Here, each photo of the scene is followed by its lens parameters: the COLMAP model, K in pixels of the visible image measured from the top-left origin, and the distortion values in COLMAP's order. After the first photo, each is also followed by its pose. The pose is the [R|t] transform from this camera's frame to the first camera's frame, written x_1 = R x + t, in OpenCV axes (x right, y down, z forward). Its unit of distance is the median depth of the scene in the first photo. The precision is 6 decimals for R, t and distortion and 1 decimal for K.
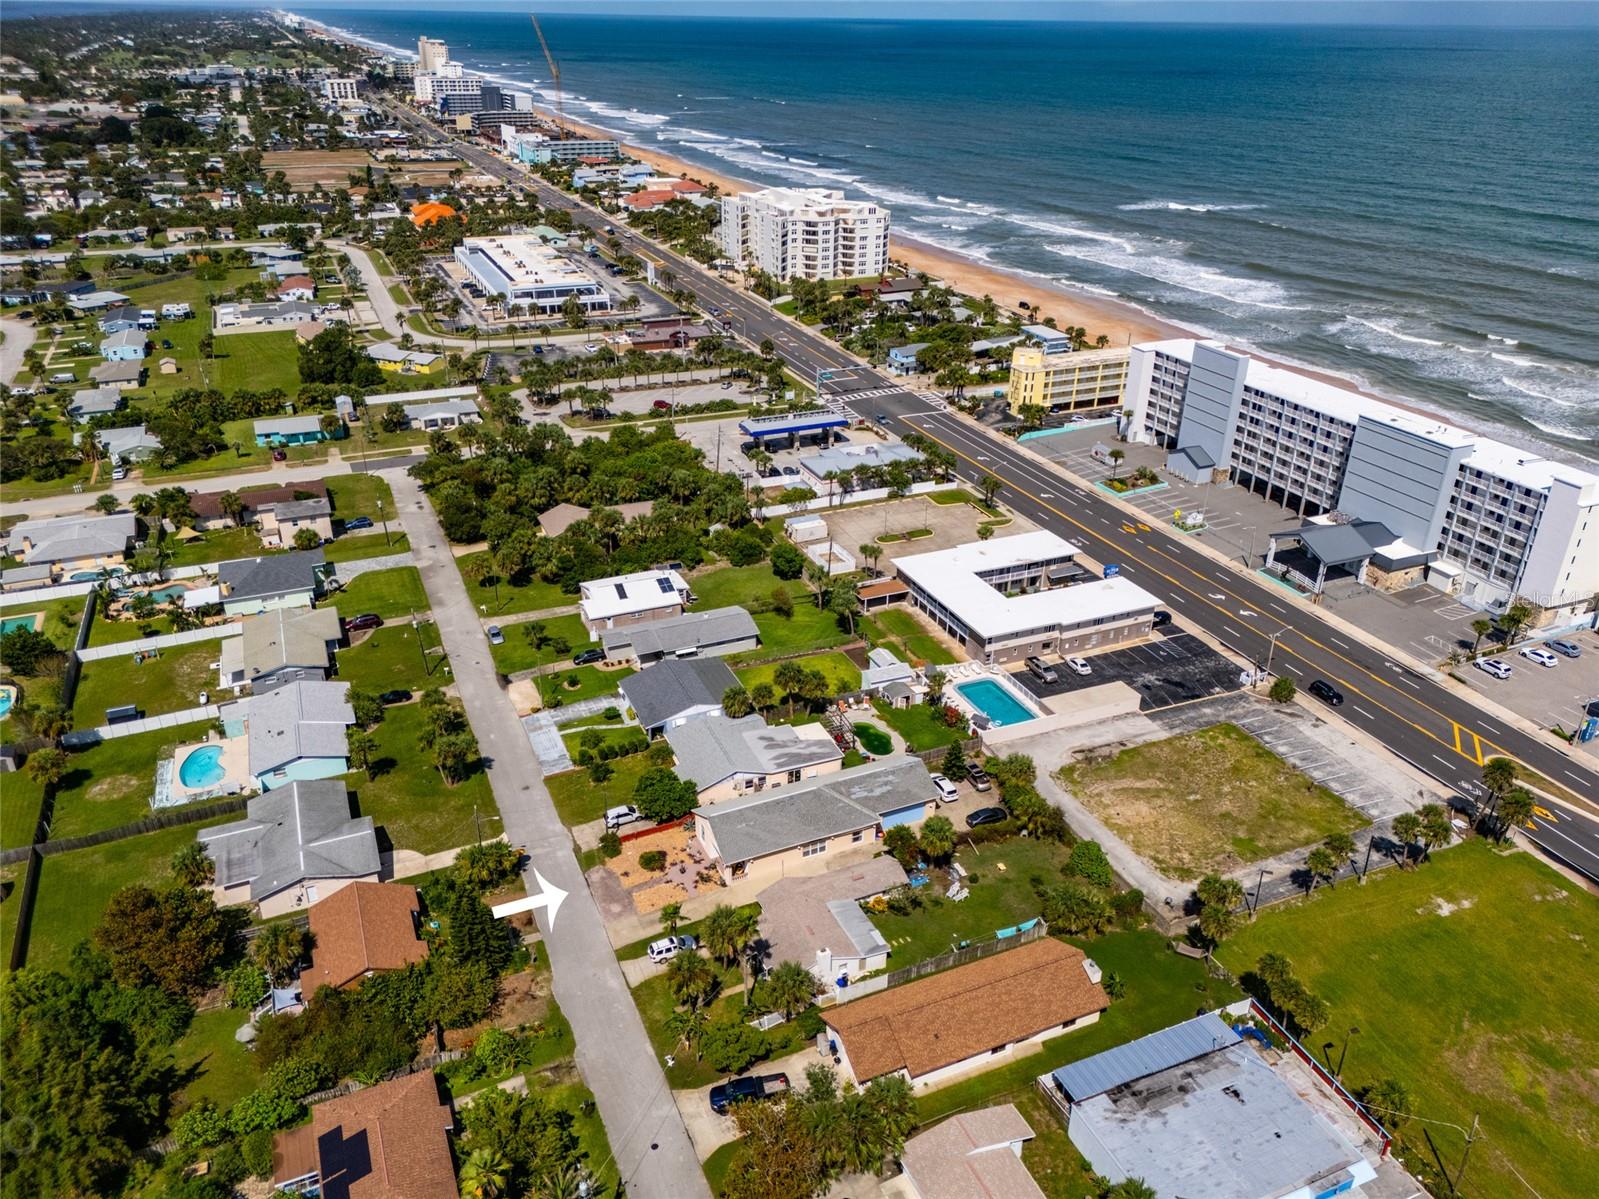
lens RADIAL K [[1167.7, 0, 798.6], [0, 1167.7, 604.5], [0, 0, 1]] dist [0.089269, -0.103186]
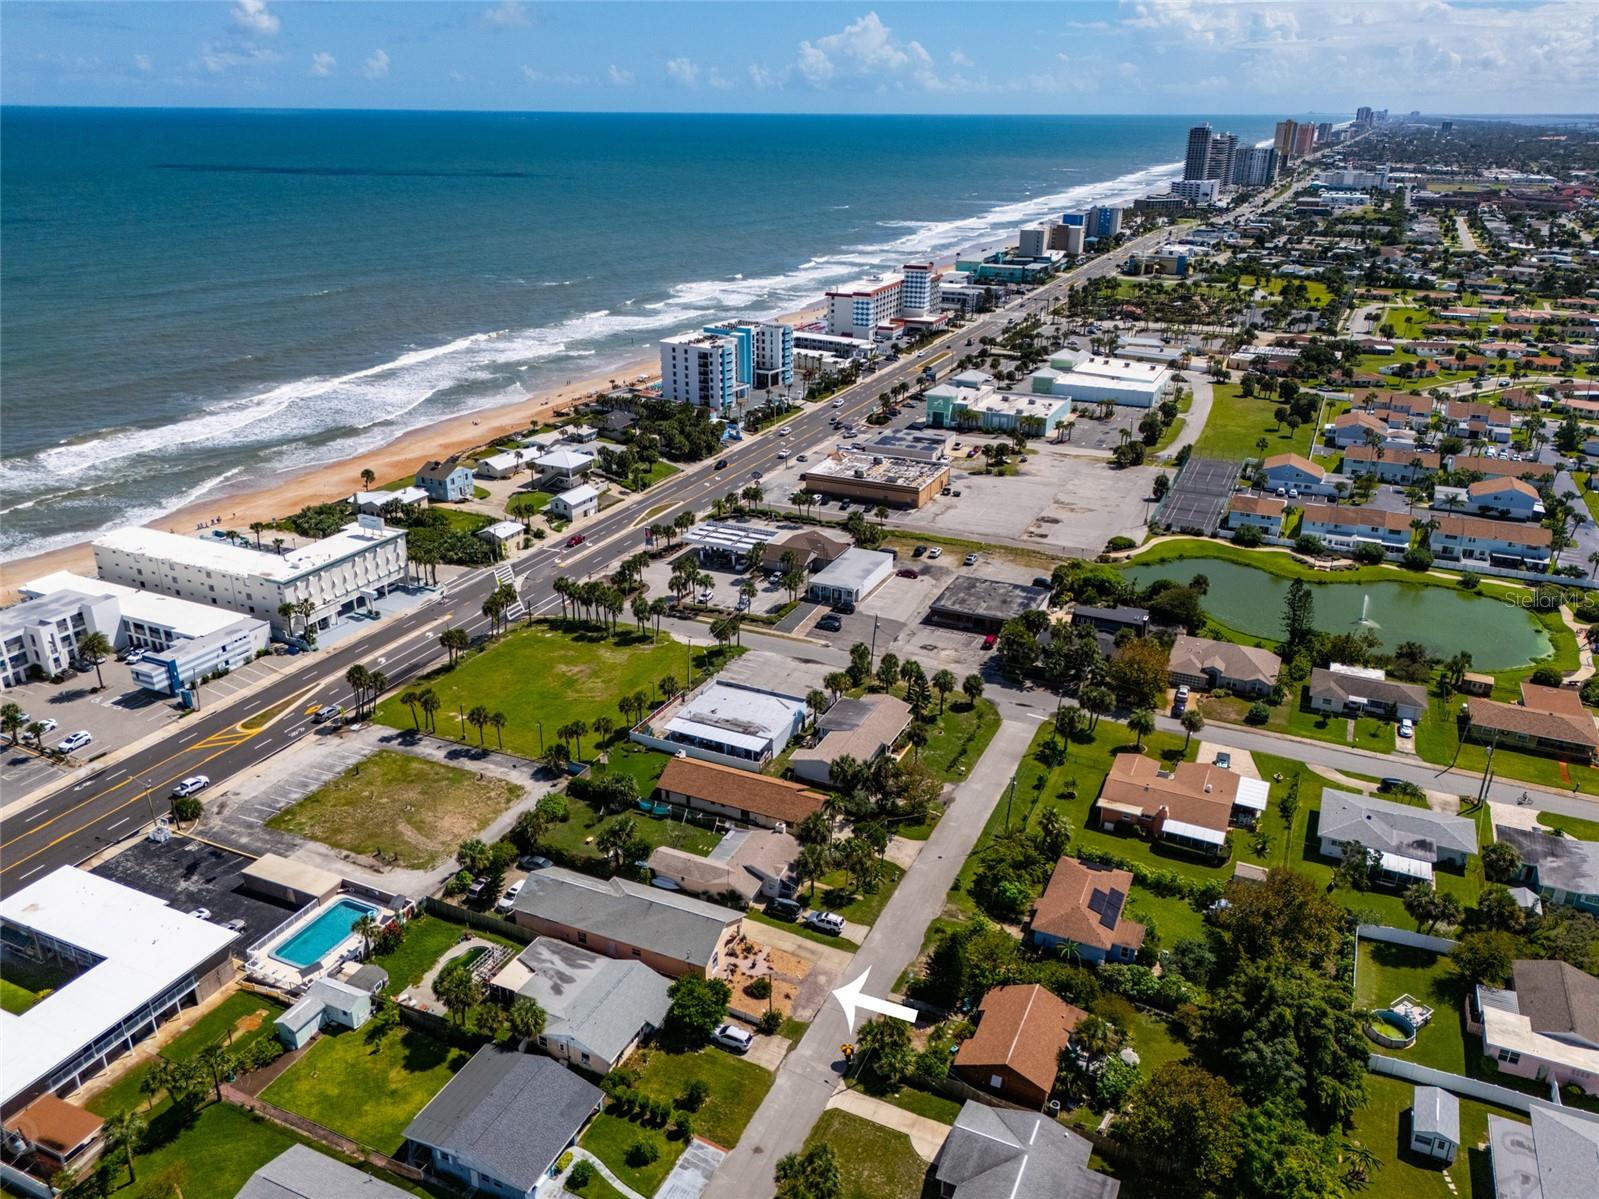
lens RADIAL K [[1167.7, 0, 798.6], [0, 1167.7, 604.5], [0, 0, 1]] dist [0.089269, -0.103186]
pose [[-0.661330, -0.303974, 0.685742, -0.384183], [0.324397, 0.708387, 0.626861, -0.339122], [-0.676320, 0.637015, -0.369869, 0.575267]]
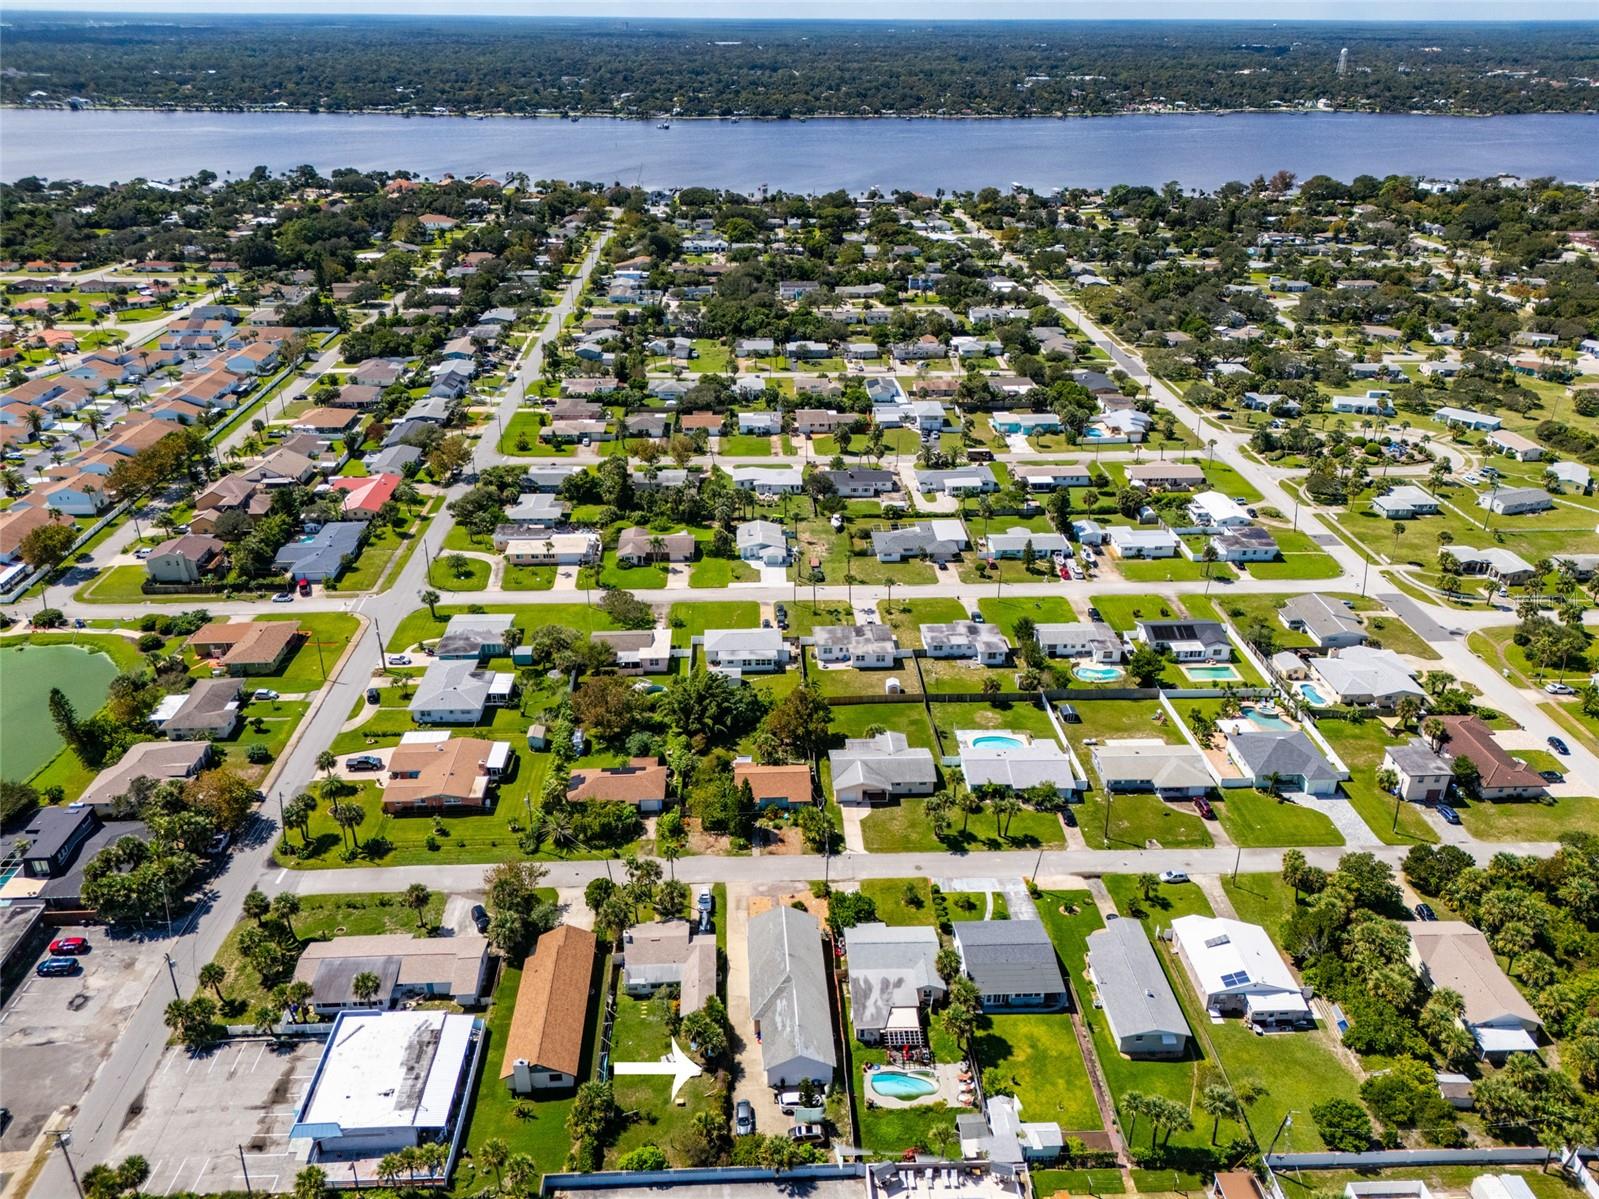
lens RADIAL K [[1167.7, 0, 798.6], [0, 1167.7, 604.5], [0, 0, 1]] dist [0.089269, -0.103186]
pose [[-0.357983, 0.405386, -0.841136, 0.447612], [-0.426264, 0.730534, 0.533497, -0.391799], [0.830751, 0.549529, -0.088717, 0.464514]]
